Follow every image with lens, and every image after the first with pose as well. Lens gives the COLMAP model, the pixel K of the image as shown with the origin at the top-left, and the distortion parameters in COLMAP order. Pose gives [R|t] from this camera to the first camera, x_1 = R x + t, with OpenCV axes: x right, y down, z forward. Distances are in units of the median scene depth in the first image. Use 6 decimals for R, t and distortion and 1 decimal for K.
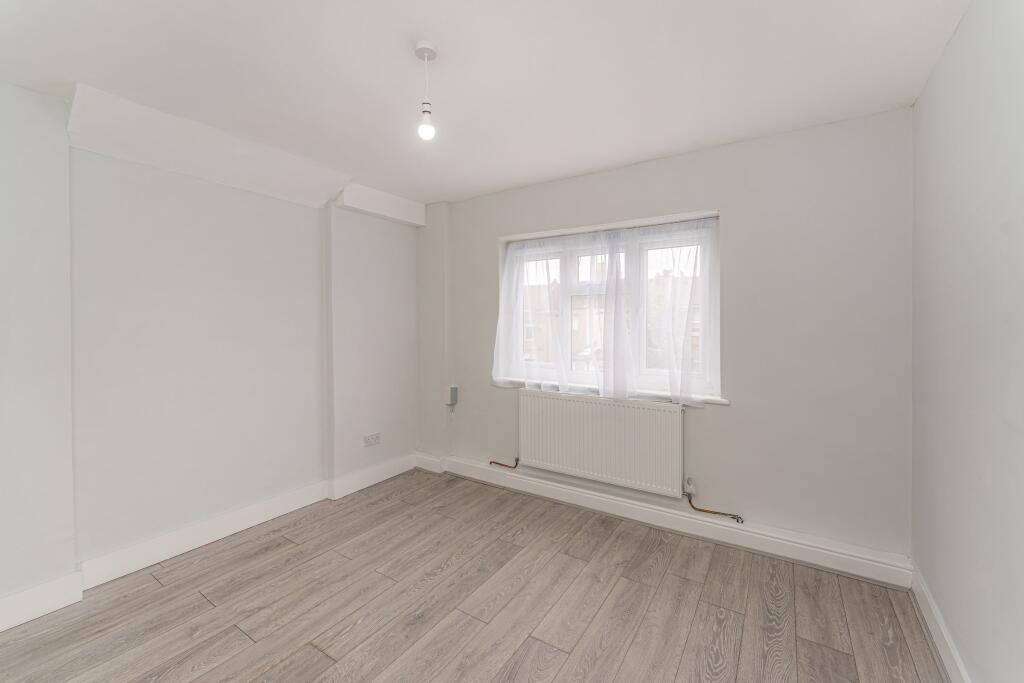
lens RADIAL K [[414.4, 0, 500.6], [0, 414.4, 323.9], [0, 0, 1]] dist [-0.002653, -0.000450]
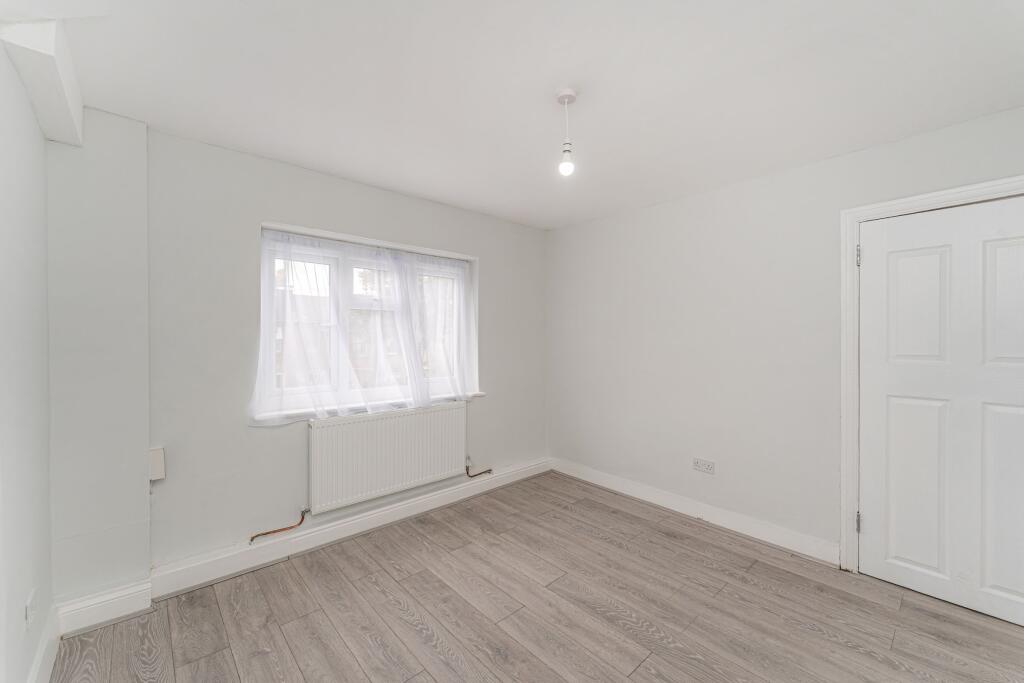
lens RADIAL K [[418.4, 0, 512.0], [0, 418.4, 341.5], [0, 0, 1]] dist [-0.001434, -0.000465]
pose [[0.235074, -0.004073, 0.971969, -0.755999], [0.006339, 0.999976, 0.002657, 0.004202], [-0.971957, 0.005537, 0.235094, 0.508277]]
